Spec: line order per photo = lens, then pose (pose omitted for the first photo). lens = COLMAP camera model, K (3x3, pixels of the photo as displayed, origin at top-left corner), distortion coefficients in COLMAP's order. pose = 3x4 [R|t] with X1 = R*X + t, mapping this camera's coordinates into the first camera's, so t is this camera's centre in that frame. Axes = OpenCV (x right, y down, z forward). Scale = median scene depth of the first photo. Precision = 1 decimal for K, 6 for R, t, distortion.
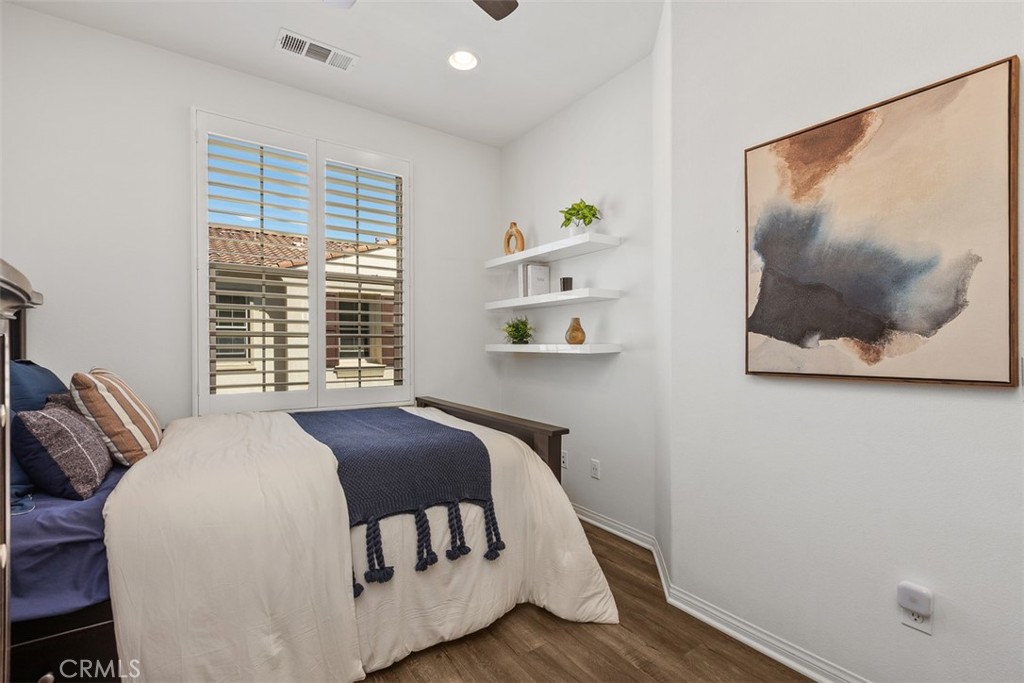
lens RADIAL K [[456.2, 0, 500.0], [0, 456.2, 355.4], [0, 0, 1]] dist [-0.000574, -0.001548]
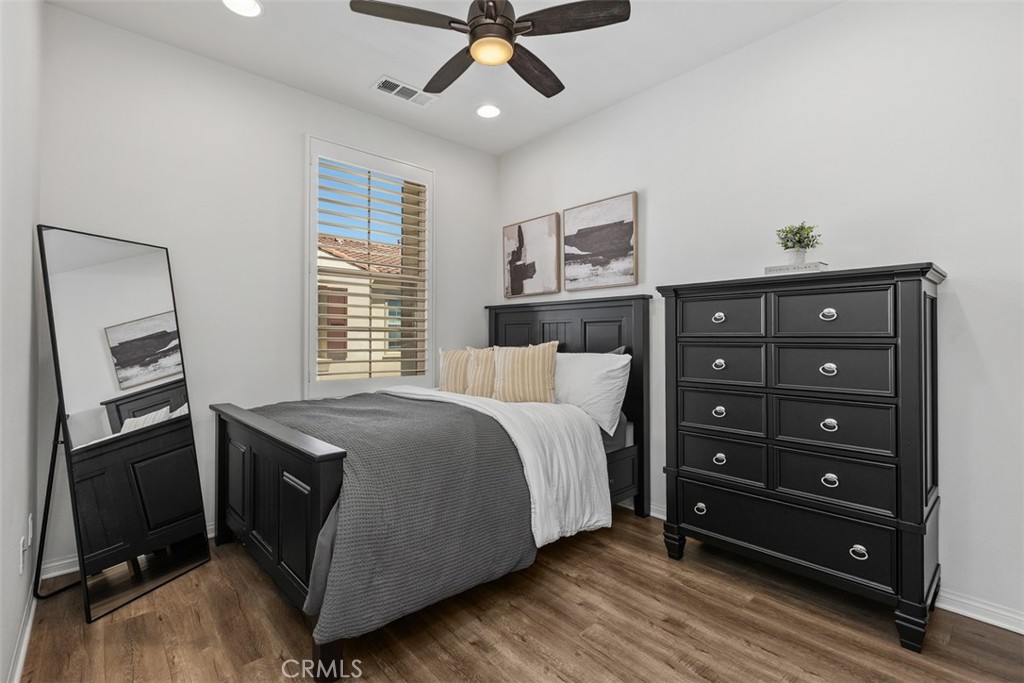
lens RADIAL K [[456.2, 0, 519.7], [0, 456.2, 331.6], [0, 0, 1]] dist [-0.000574, -0.001548]
pose [[0.989679, 0.000573, 0.143299, -0.312442], [0.004676, 0.999330, -0.036290, 0.005212], [-0.143224, 0.036586, 0.989014, -0.227165]]
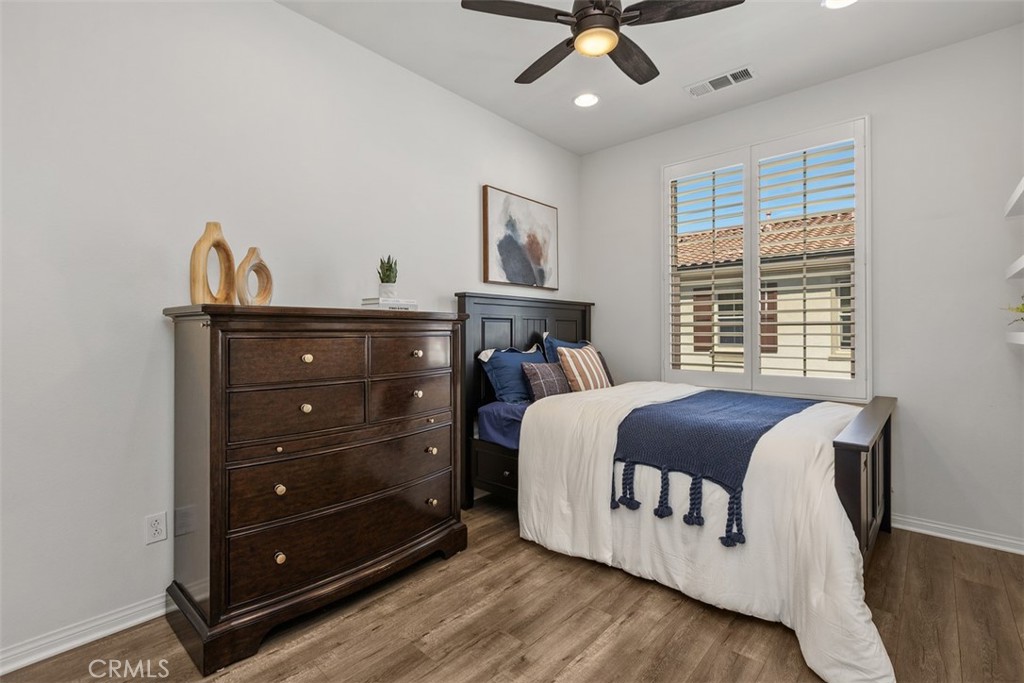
lens RADIAL K [[456.2, 0, 518.0], [0, 456.2, 338.4], [0, 0, 1]] dist [-0.000574, -0.001548]
pose [[0.247440, 0.012253, -0.968826, 0.644360], [-0.022350, 0.999726, 0.006936, -0.006874], [0.968645, 0.019937, 0.247646, 0.223167]]
